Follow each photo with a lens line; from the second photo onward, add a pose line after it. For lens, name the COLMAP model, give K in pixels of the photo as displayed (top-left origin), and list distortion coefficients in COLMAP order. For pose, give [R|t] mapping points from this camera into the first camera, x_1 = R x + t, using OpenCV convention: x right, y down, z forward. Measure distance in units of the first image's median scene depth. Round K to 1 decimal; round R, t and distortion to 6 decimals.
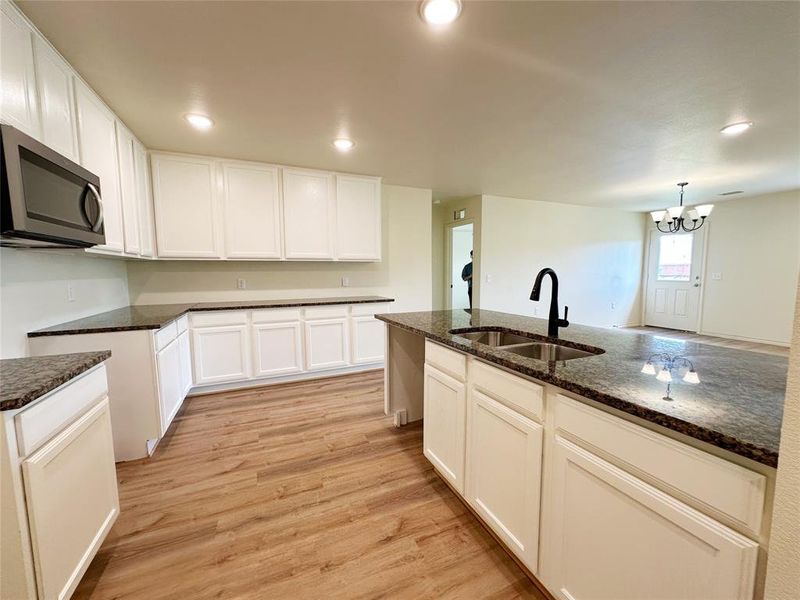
lens RADIAL K [[320.7, 0, 401.4], [0, 320.7, 303.4], [0, 0, 1]] dist [-0.004188, 0.001164]
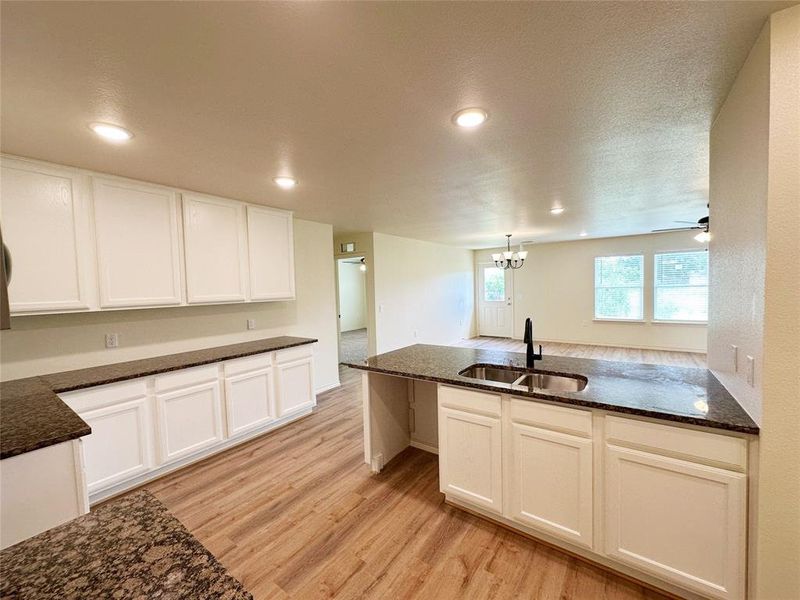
lens RADIAL K [[320.7, 0, 401.8], [0, 320.7, 302.4], [0, 0, 1]] dist [-0.004188, 0.001164]
pose [[0.864611, -0.043711, 0.500536, -0.500251], [0.073467, 0.996500, -0.039882, -0.119043], [-0.497041, 0.071255, 0.864797, 0.072220]]
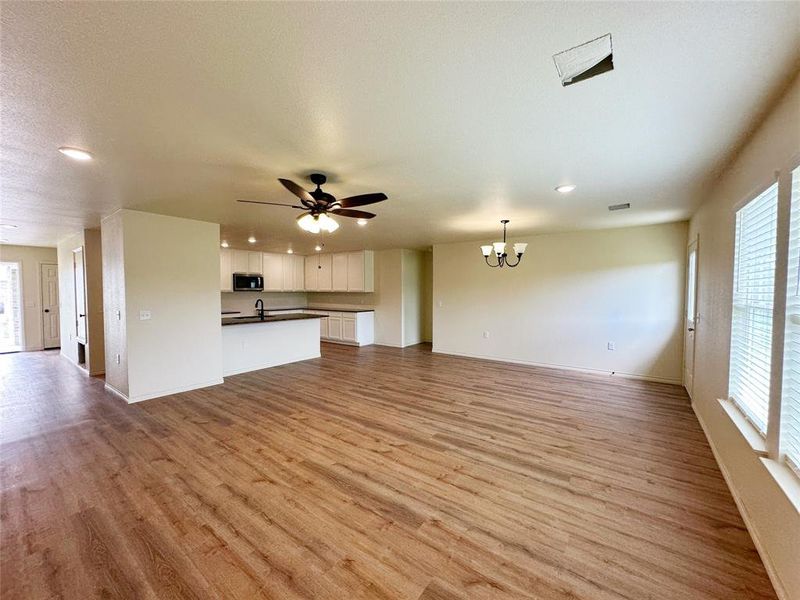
lens RADIAL K [[320.7, 0, 400.4], [0, 320.7, 299.1], [0, 0, 1]] dist [-0.004188, 0.001164]
pose [[0.492042, 0.032992, -0.869946, 3.314615], [-0.091246, 0.995732, -0.013846, -0.153202], [0.865776, 0.086191, 0.492953, 0.431630]]
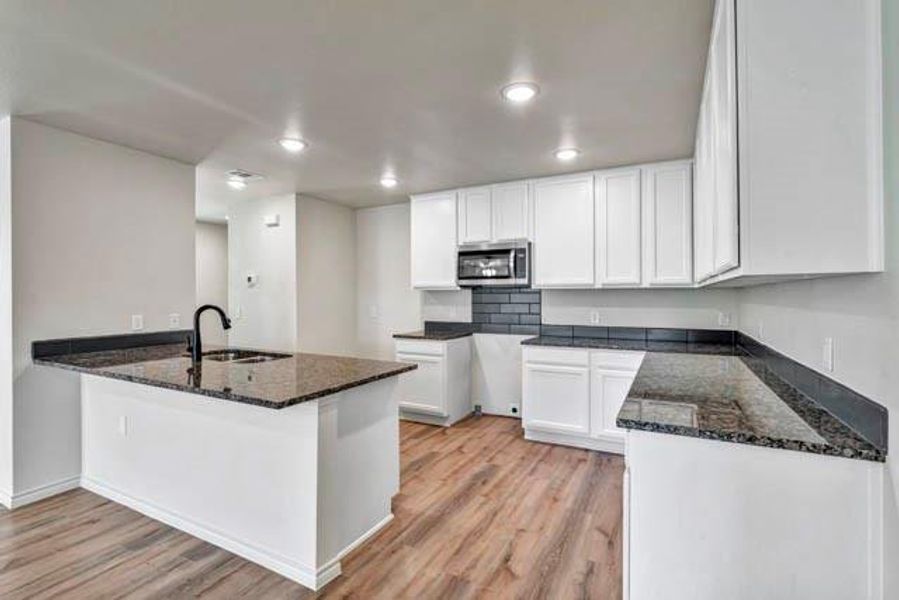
lens RADIAL K [[413.6, 0, 437.2], [0, 413.6, 298.3], [0, 0, 1]] dist [-0.006732, 0.003139]
pose [[-0.805672, 0.009900, -0.592279, 0.531345], [-0.052038, 0.994812, 0.087415, -0.238886], [0.590072, 0.101249, -0.800977, 2.103278]]
